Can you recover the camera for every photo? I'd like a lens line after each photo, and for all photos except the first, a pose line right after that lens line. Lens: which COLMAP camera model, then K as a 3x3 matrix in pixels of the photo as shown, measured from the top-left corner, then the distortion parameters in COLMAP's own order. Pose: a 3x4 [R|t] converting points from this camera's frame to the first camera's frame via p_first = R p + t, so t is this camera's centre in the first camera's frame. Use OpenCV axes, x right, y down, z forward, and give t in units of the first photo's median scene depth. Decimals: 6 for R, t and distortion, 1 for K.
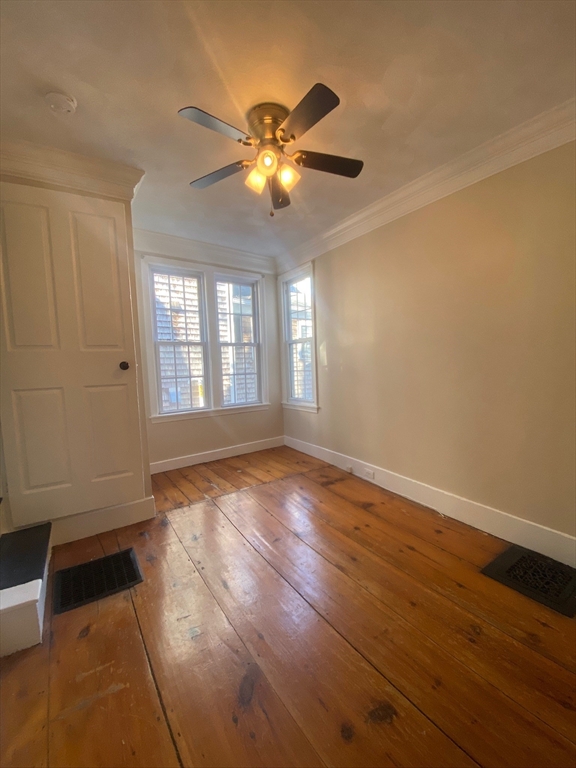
lens RADIAL K [[310.7, 0, 292.0], [0, 310.7, 384.8], [0, 0, 1]] dist [0.008068, -0.013465]
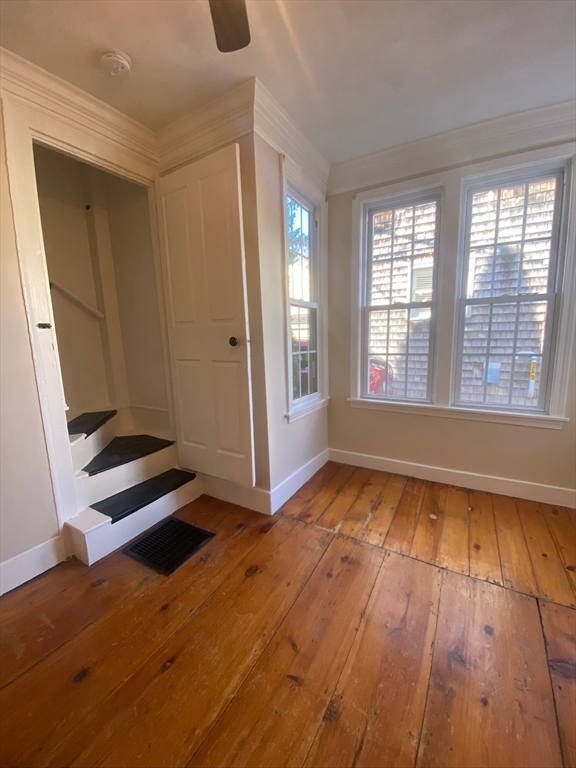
lens RADIAL K [[310.7, 0, 289.3], [0, 310.7, 383.2], [0, 0, 1]] dist [0.008068, -0.013465]
pose [[0.412168, 0.163353, -0.896345, 0.227636], [-0.056333, 0.986483, 0.153876, -0.059487], [0.909365, -0.012929, 0.415799, 0.516520]]
